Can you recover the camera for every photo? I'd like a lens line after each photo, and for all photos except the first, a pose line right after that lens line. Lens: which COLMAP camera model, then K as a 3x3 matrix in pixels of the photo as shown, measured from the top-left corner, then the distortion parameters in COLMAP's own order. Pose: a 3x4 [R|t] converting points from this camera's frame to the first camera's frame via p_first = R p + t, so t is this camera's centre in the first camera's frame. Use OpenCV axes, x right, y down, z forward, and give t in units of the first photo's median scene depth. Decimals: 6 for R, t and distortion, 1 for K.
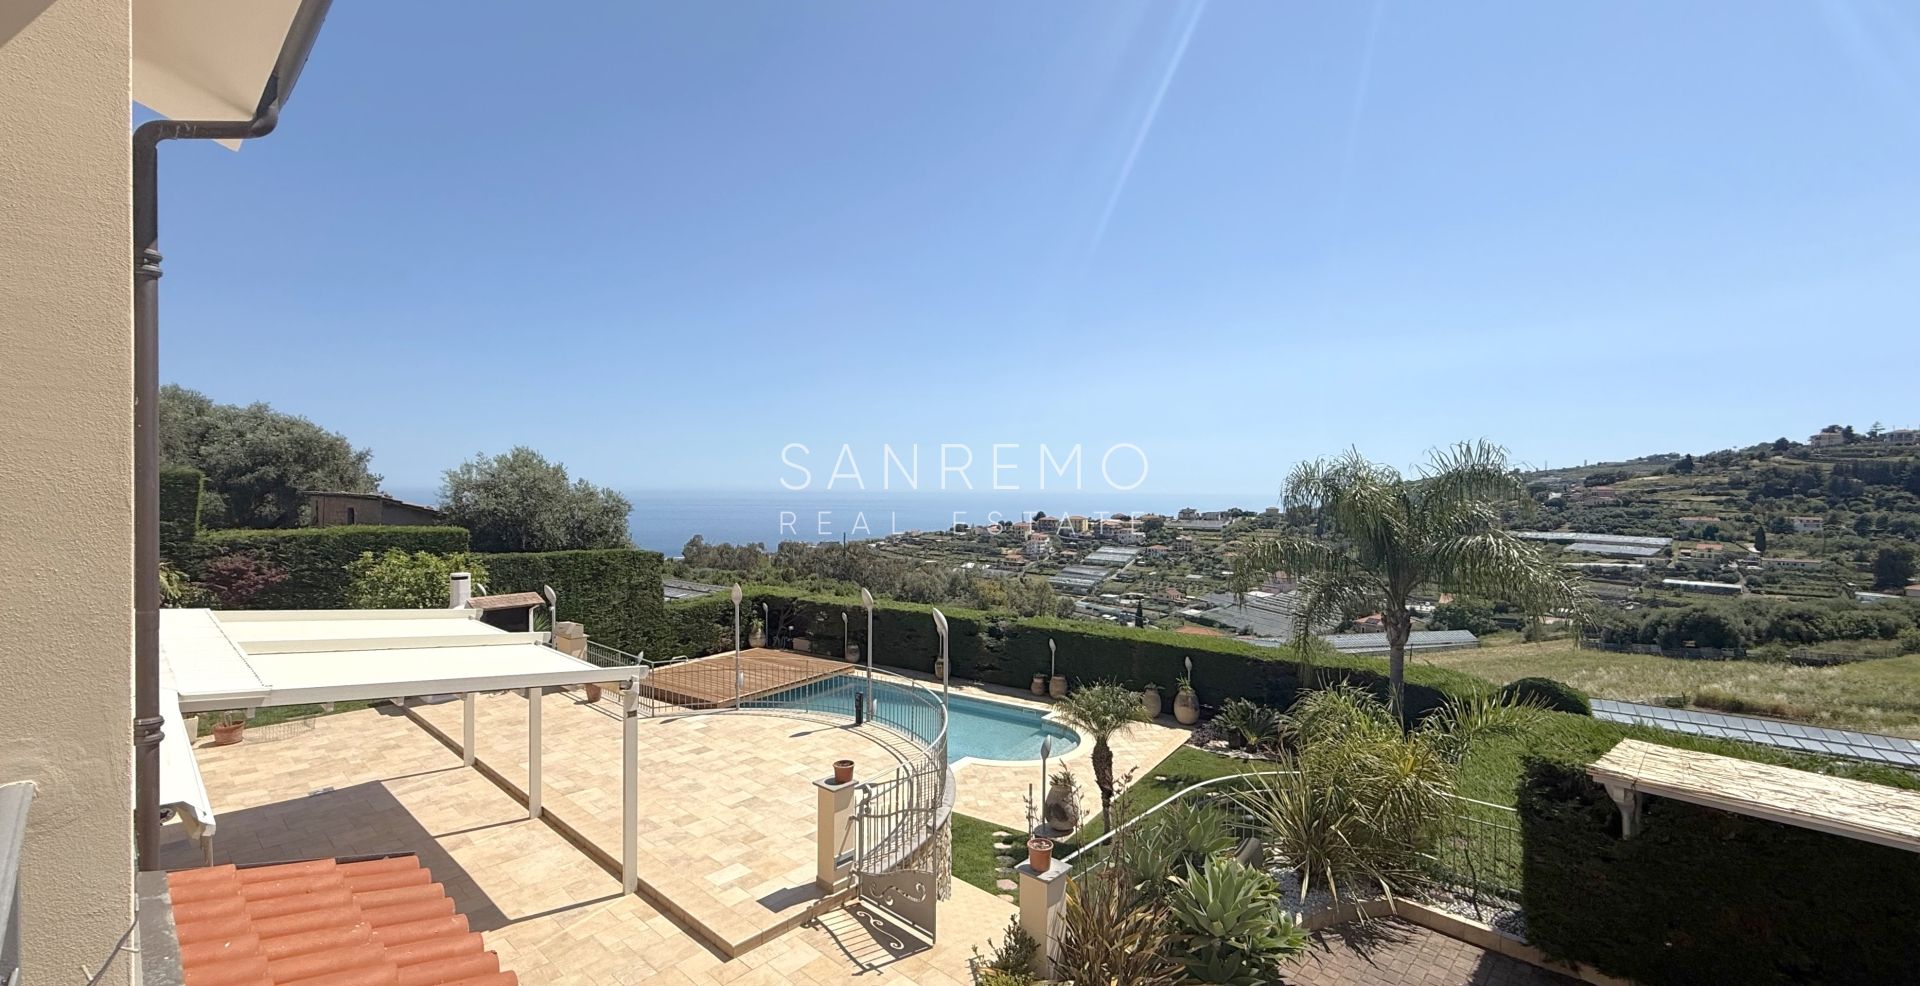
lens RADIAL K [[777.4, 0, 955.6], [0, 777.4, 493.2], [0, 0, 1]] dist [-0.002797, 0.000736]
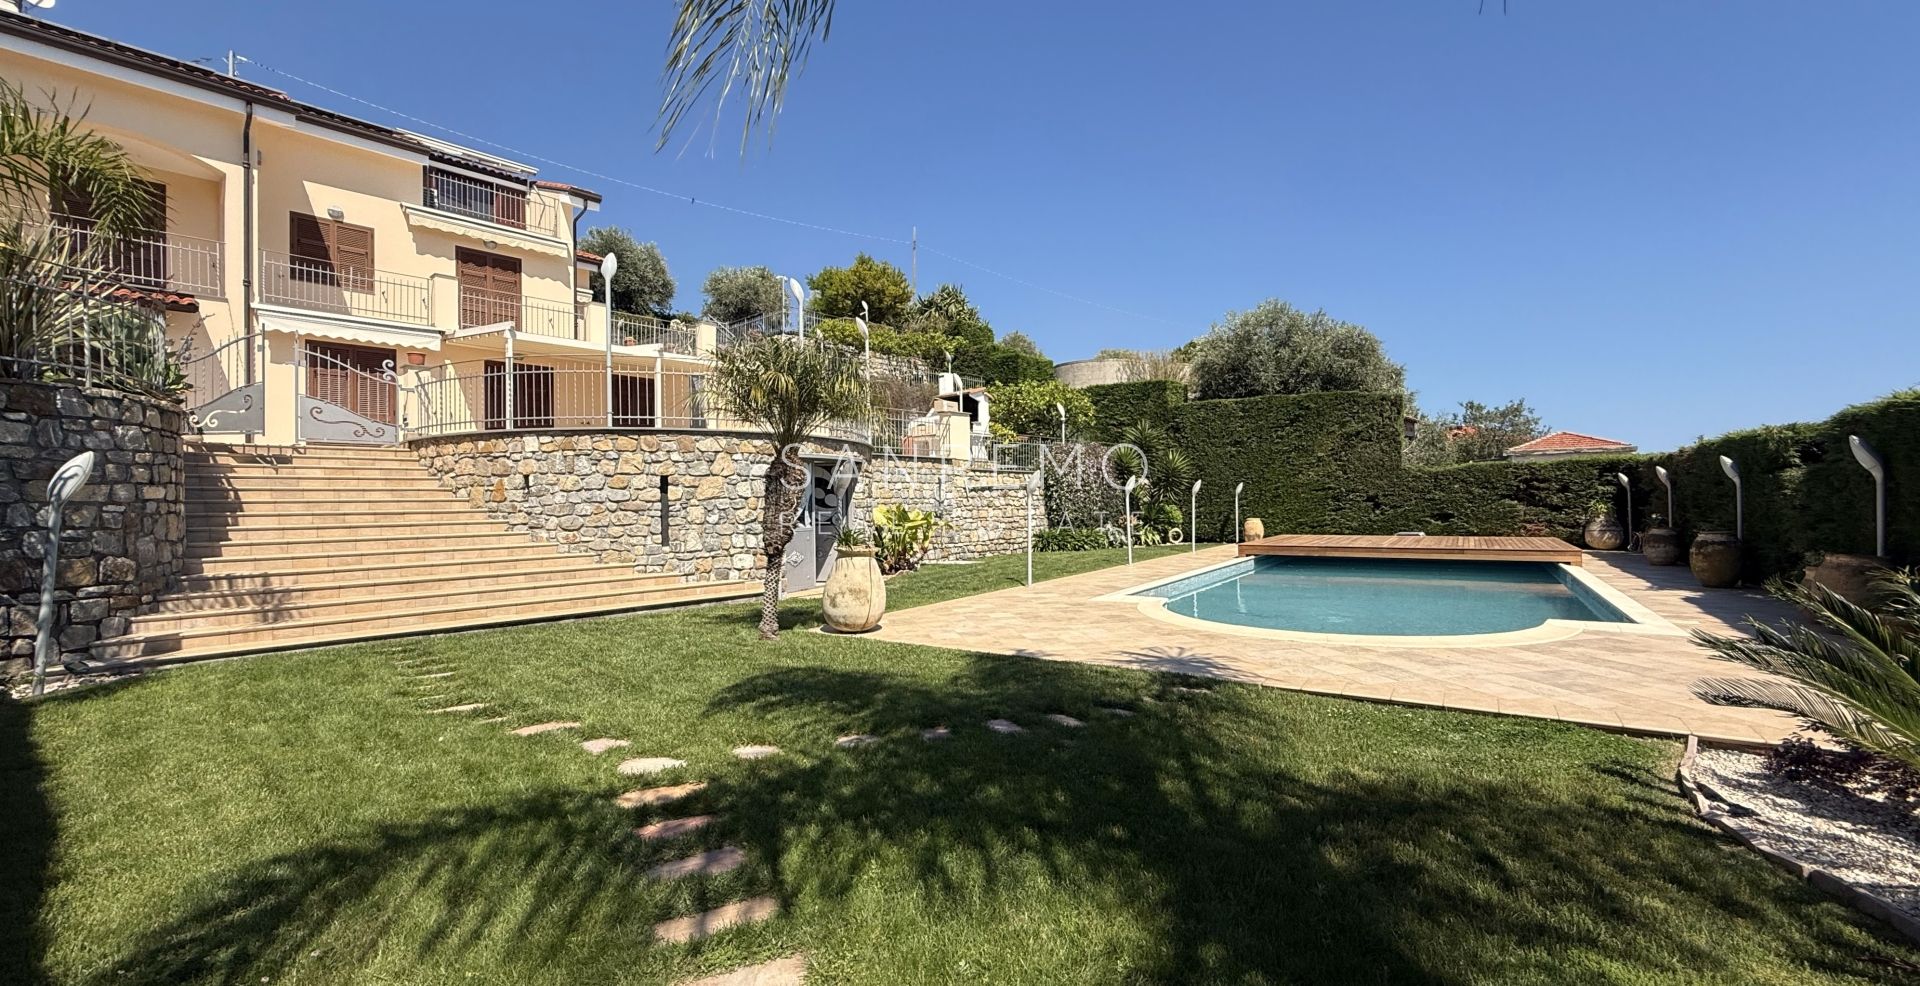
lens RADIAL K [[771.2, 0, 956.2], [0, 771.2, 495.7], [0, 0, 1]] dist [-0.002258, -0.000239]
pose [[0.006543, -0.018742, -0.999803, 0.284900], [0.008452, 0.999790, -0.018687, 0.147106], [0.999943, -0.008328, 0.006700, 0.451462]]
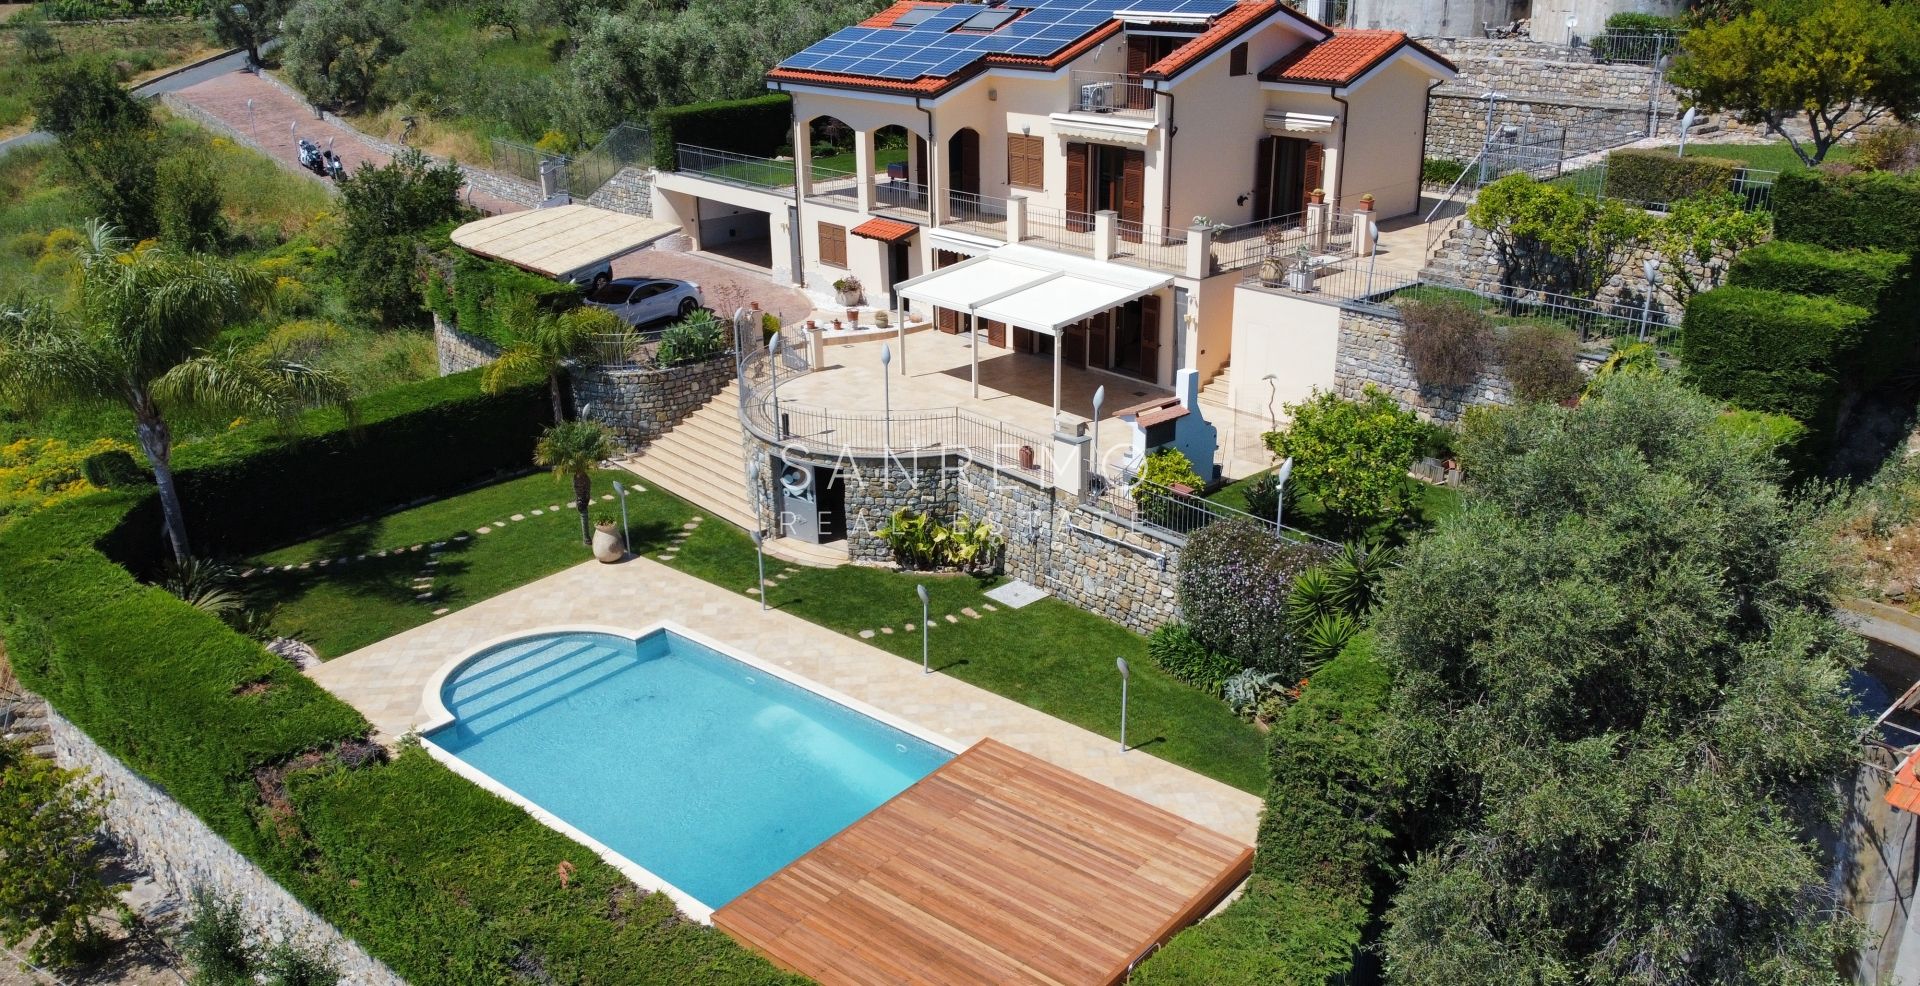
lens RADIAL K [[1452.7, 0, 958.1], [0, 1452.7, 500.1], [0, 0, 1]] dist [0.006624, -0.007447]
pose [[-0.993943, -0.033055, 0.104810, -0.245834], [0.008134, 0.928953, 0.370108, -0.178832], [-0.109598, 0.368718, -0.923057, 1.206795]]
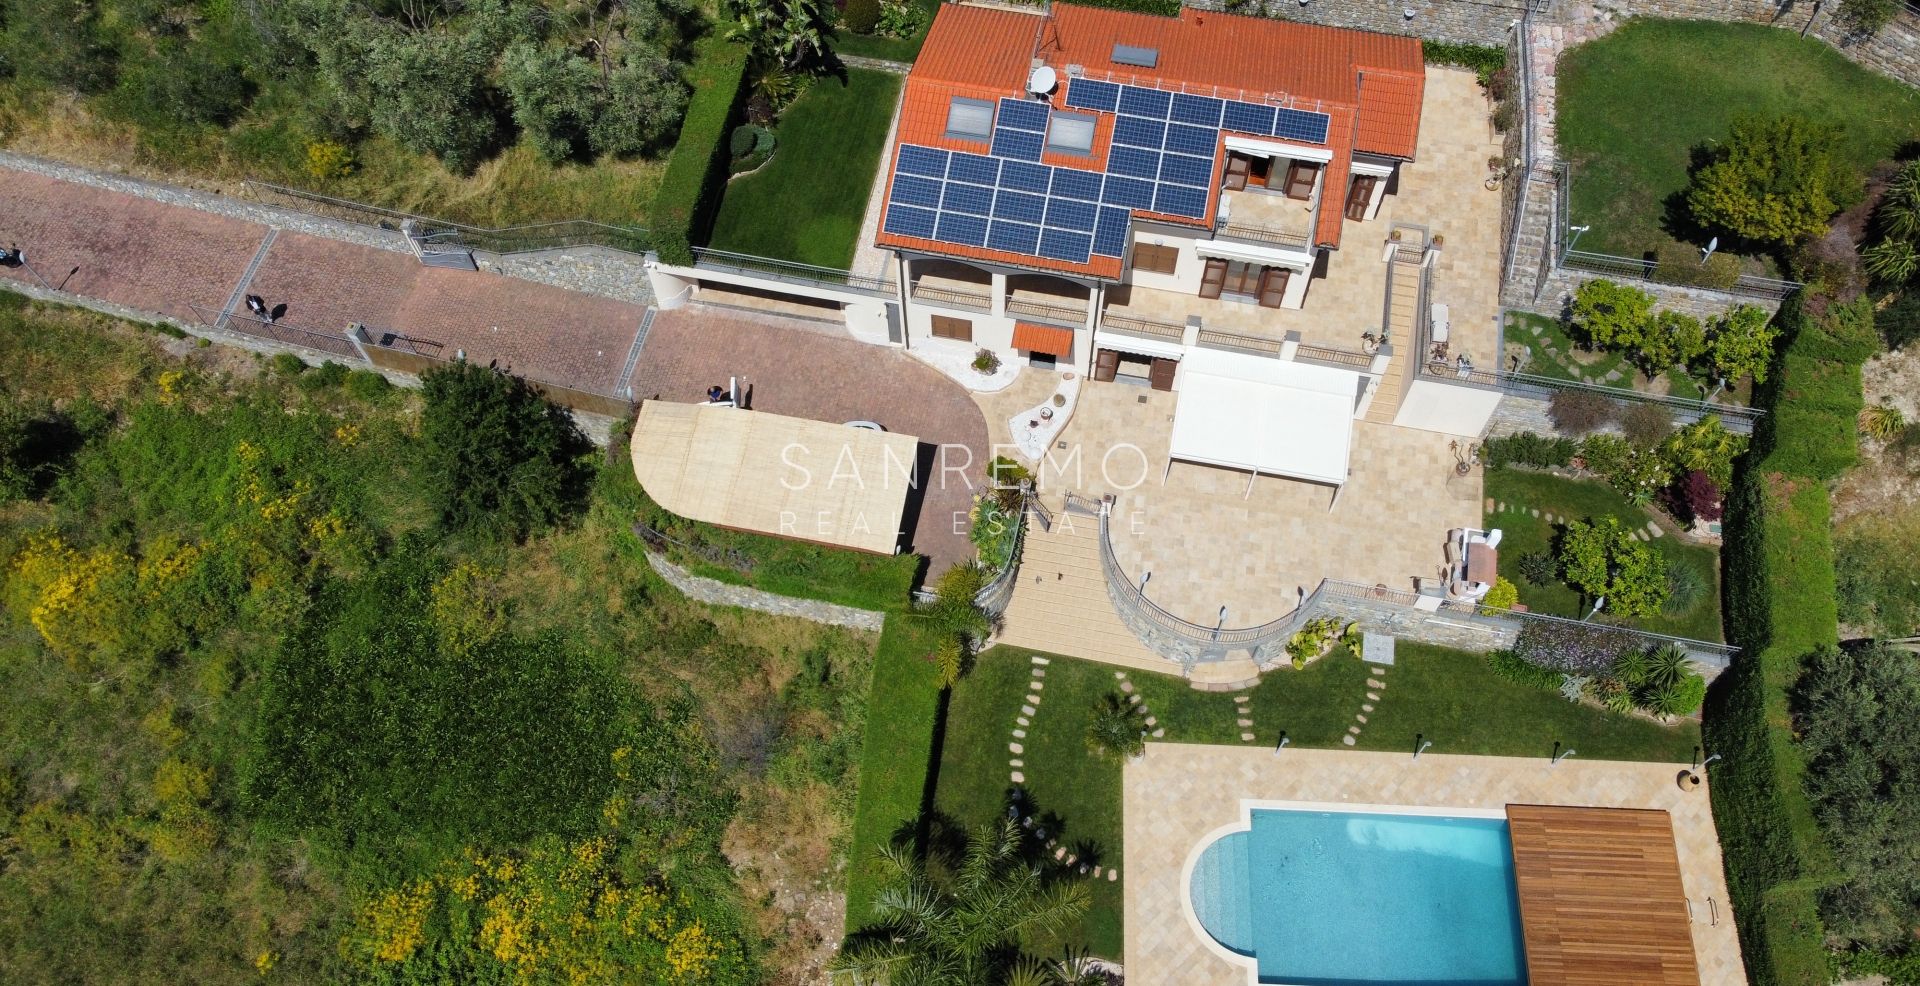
lens RADIAL K [[1496.9, 0, 960.0], [0, 1496.9, 493.0], [0, 0, 1]] dist [0.000621, 0.001275]
pose [[-0.855137, 0.459148, -0.240673, 0.402073], [-0.000026, 0.464223, 0.885718, -1.108153], [0.518402, 0.757417, -0.396963, 0.693105]]
